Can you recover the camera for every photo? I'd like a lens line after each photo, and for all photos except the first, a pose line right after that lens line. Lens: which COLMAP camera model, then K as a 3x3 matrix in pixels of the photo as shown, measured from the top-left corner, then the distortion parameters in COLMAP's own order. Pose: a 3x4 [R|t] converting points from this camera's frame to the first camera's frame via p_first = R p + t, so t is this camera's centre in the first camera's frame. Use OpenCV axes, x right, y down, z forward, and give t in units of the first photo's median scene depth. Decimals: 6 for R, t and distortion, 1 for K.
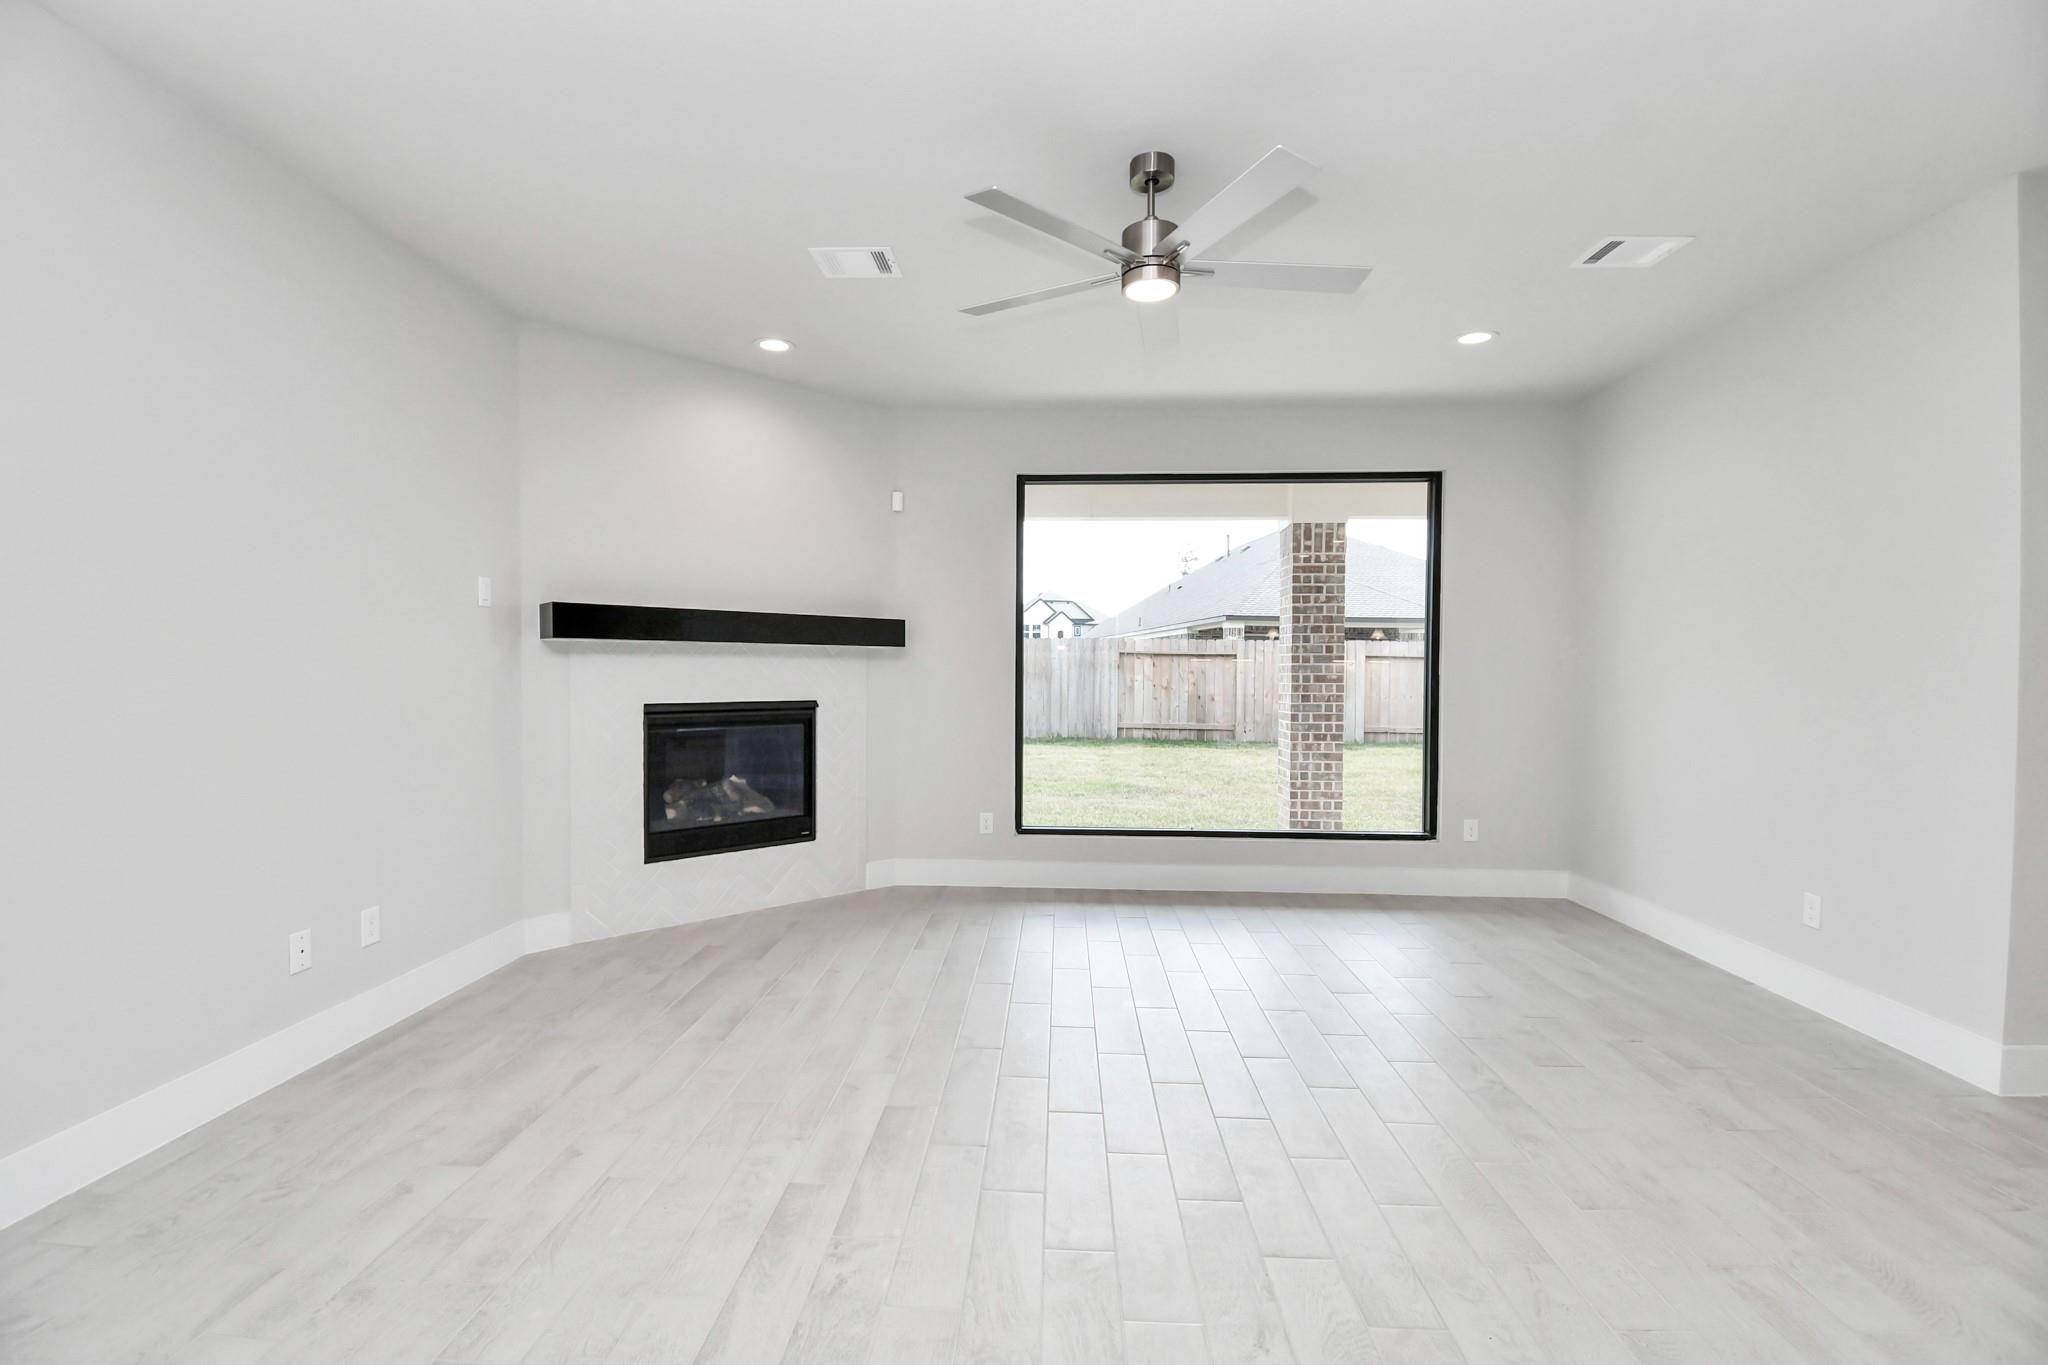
lens RADIAL K [[905.7, 0, 1011.1], [0, 905.7, 689.3], [0, 0, 1]] dist [-0.000046, -0.000278]
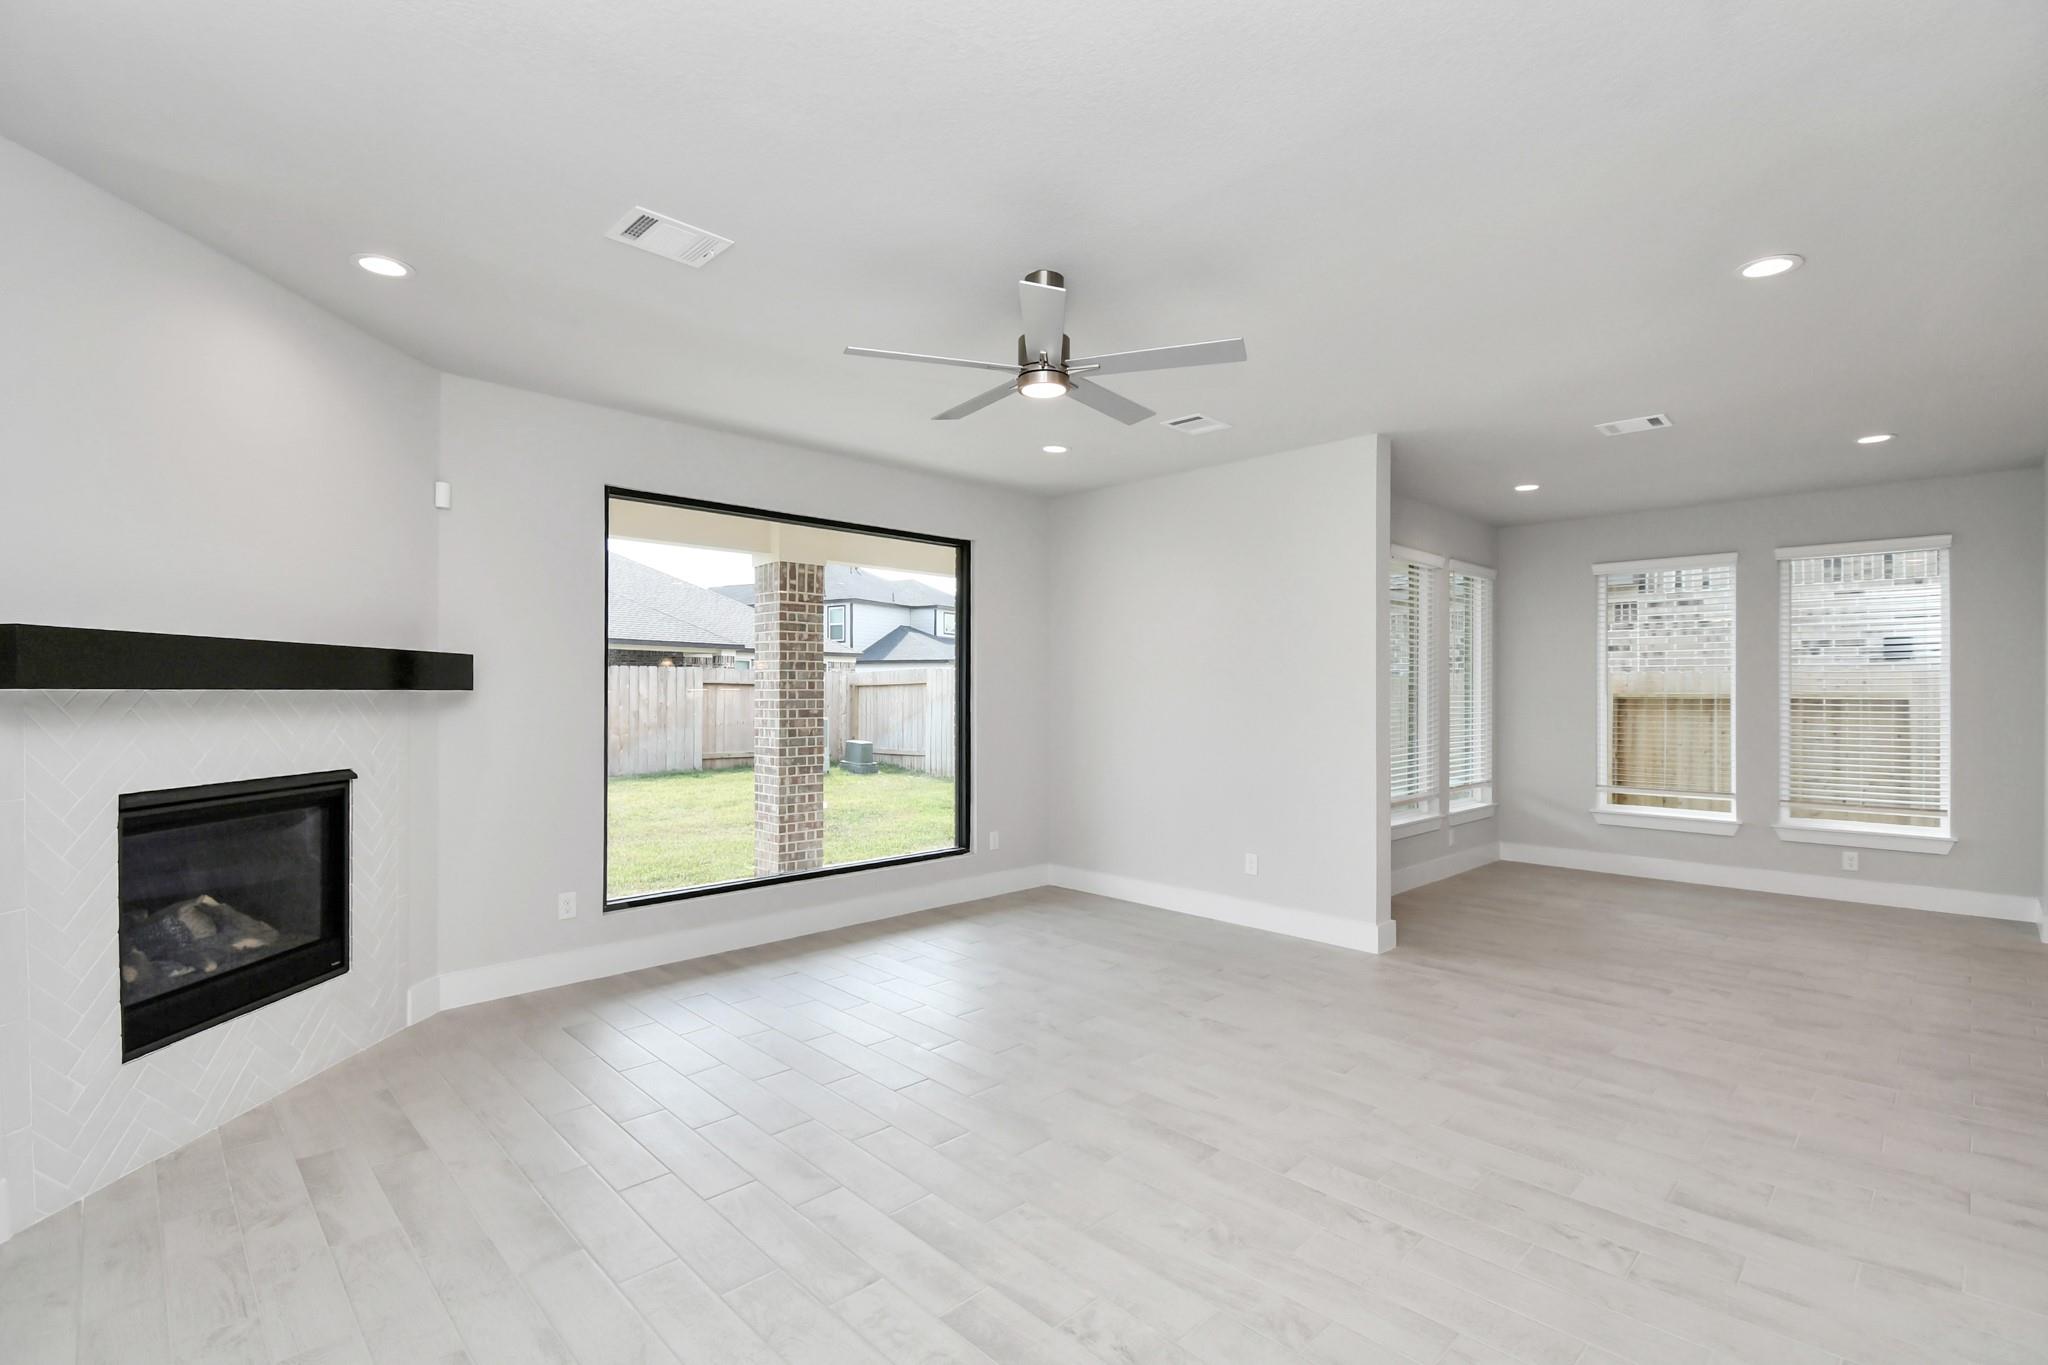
lens RADIAL K [[933.4, 0, 1018.7], [0, 933.4, 691.9], [0, 0, 1]] dist [0.047071, -0.048537]
pose [[0.679006, -0.004306, 0.734120, -0.281273], [0.017634, 0.999790, -0.010446, -0.021154], [-0.733921, 0.020039, 0.678939, 0.093577]]
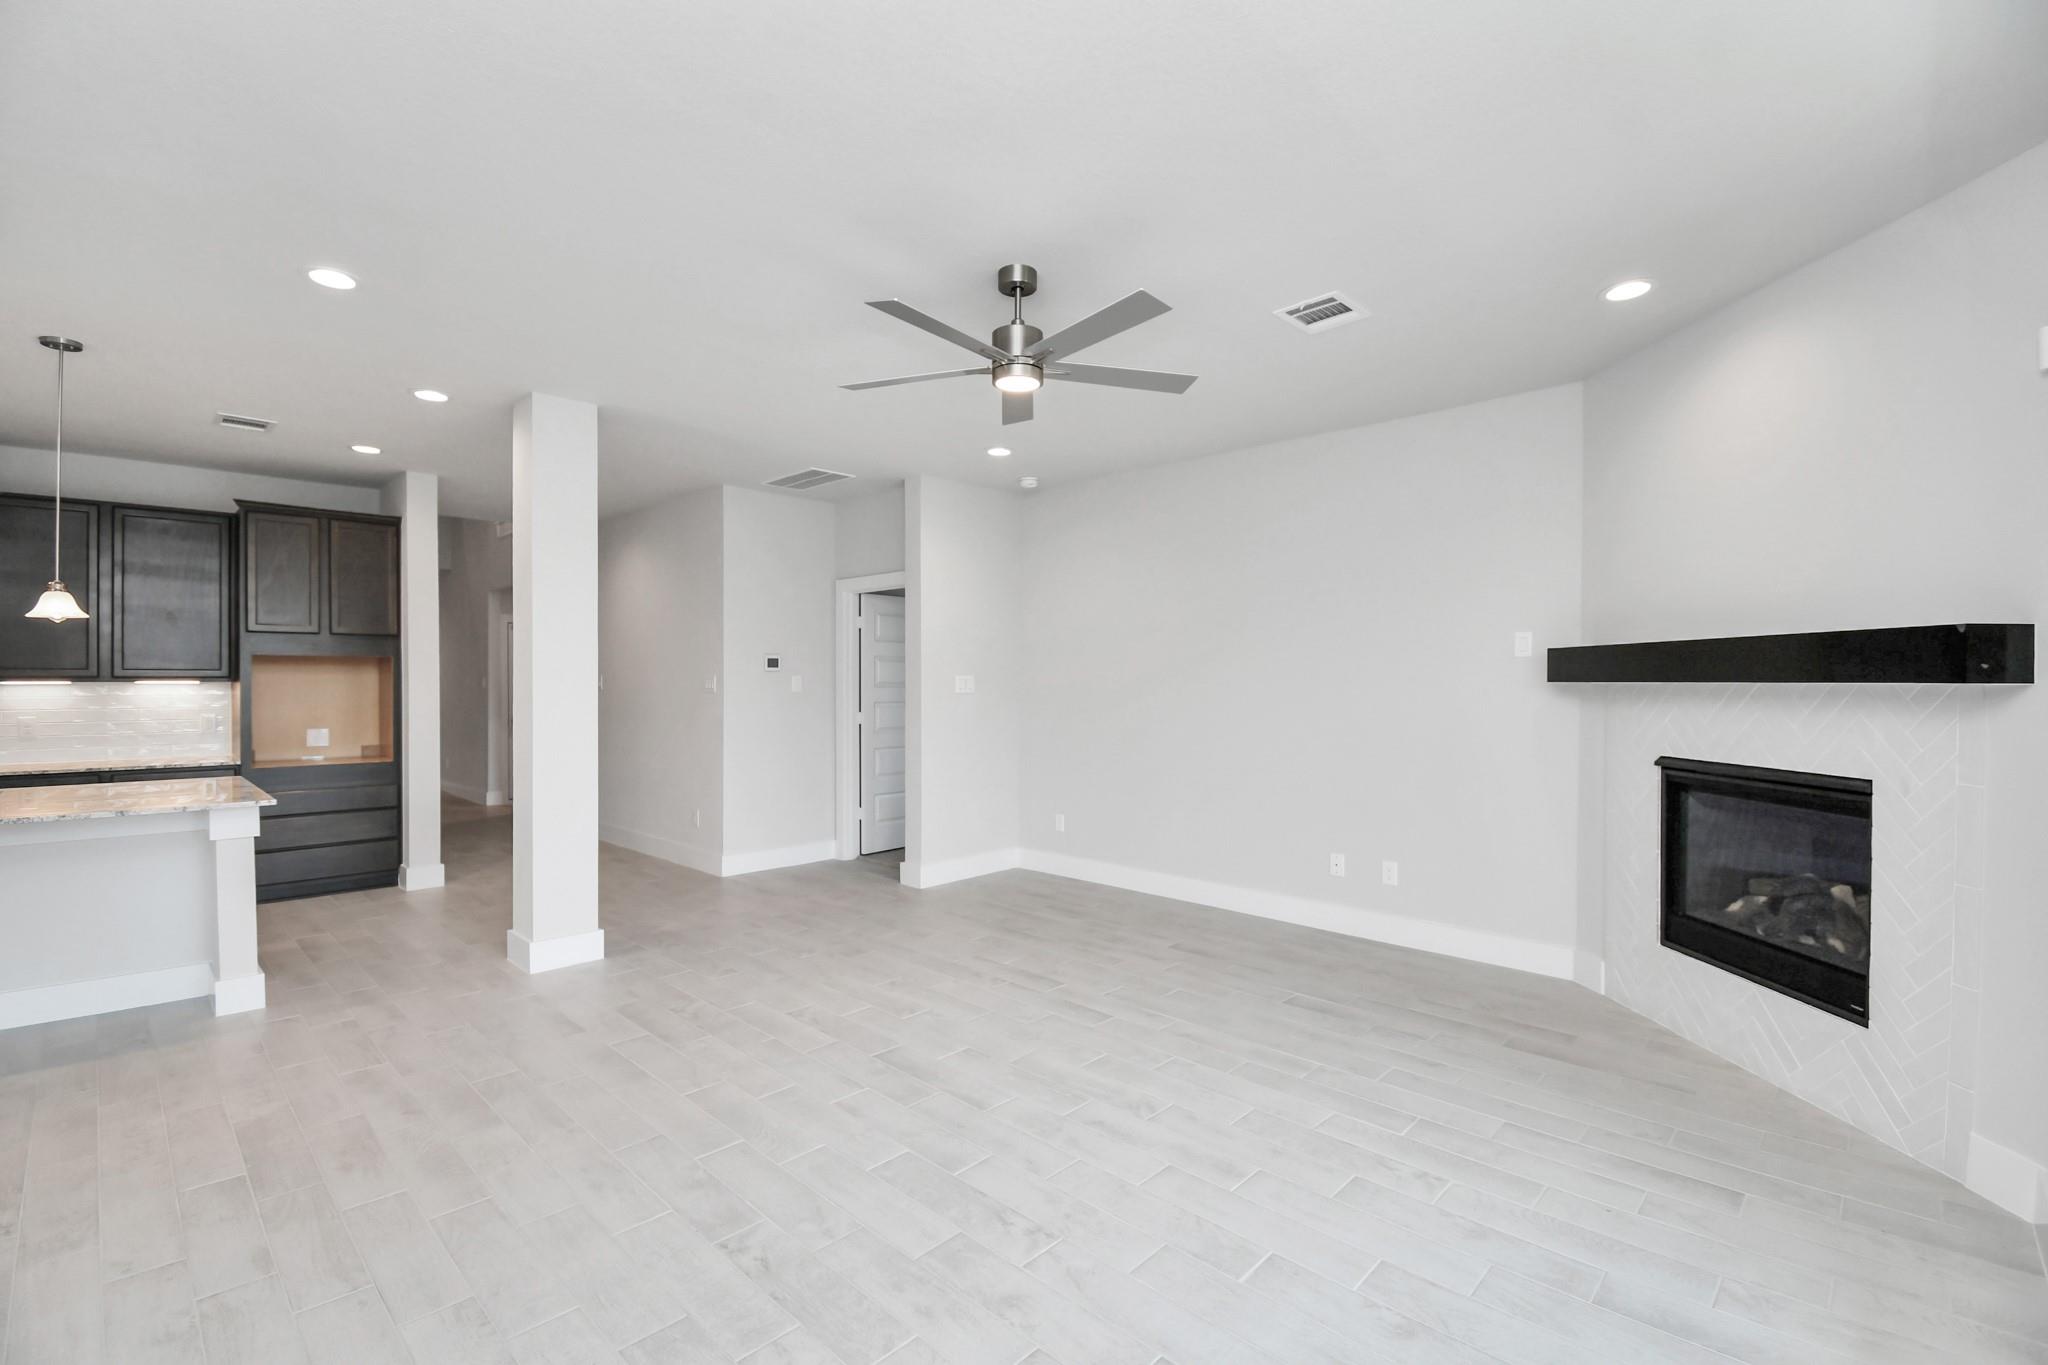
lens RADIAL K [[879.7, 0, 1002.8], [0, 879.7, 679.5], [0, 0, 1]] dist [0.001997, -0.015973]
pose [[-0.666016, -0.005915, -0.745914, 0.384863], [-0.019979, 0.999751, 0.009911, -0.031660], [0.745670, 0.021503, -0.665969, 0.673584]]
